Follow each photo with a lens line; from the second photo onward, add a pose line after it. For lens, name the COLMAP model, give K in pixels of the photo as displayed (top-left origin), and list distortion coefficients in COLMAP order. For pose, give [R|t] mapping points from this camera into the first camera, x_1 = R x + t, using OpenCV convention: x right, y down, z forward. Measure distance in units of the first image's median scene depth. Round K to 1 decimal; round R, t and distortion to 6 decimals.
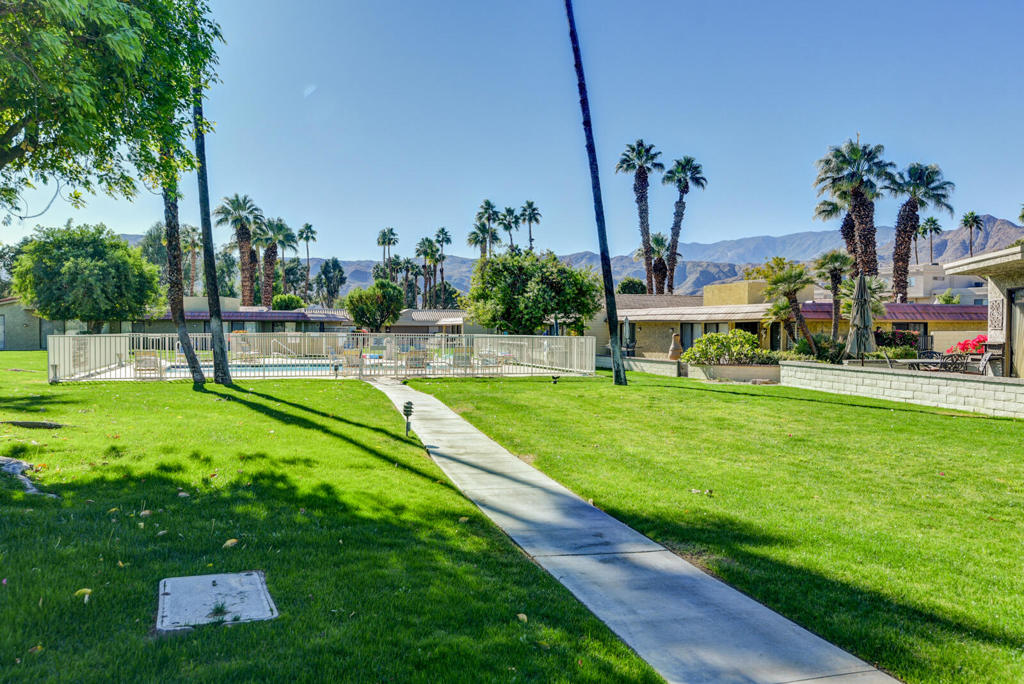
lens RADIAL K [[800.7, 0, 512.0], [0, 800.7, 342.0], [0, 0, 1]] dist [0.002055, 0.005549]
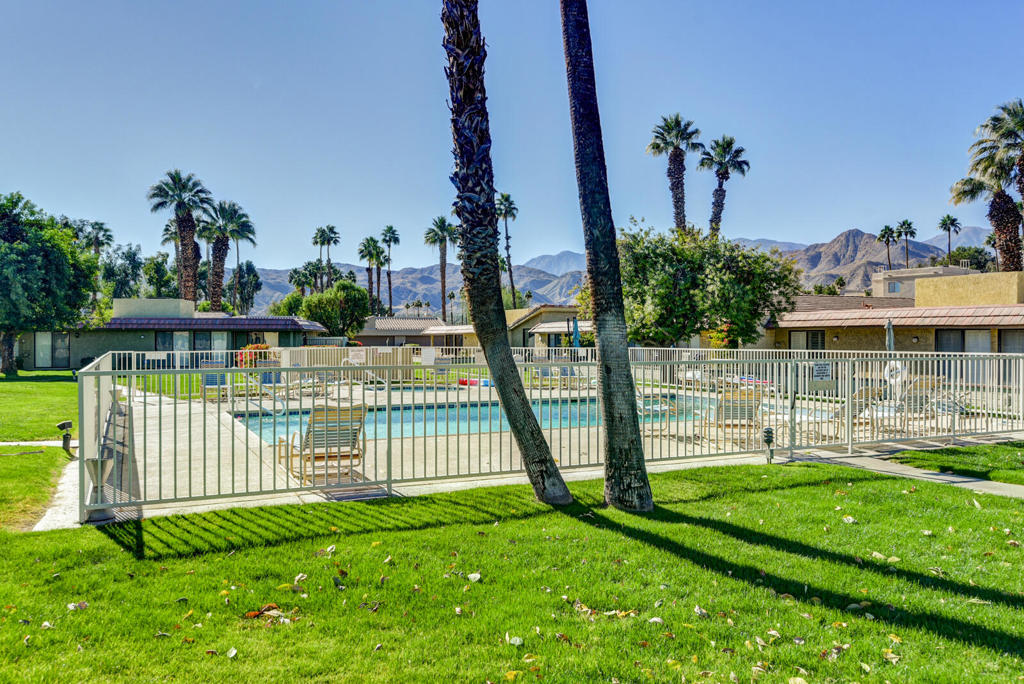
lens RADIAL K [[800.7, 0, 512.0], [0, 800.7, 342.0], [0, 0, 1]] dist [0.002055, 0.005549]
pose [[0.991331, -0.007070, 0.131202, -0.124595], [0.008626, 0.999899, -0.011298, -0.003671], [-0.131108, 0.012332, 0.991291, 0.178005]]
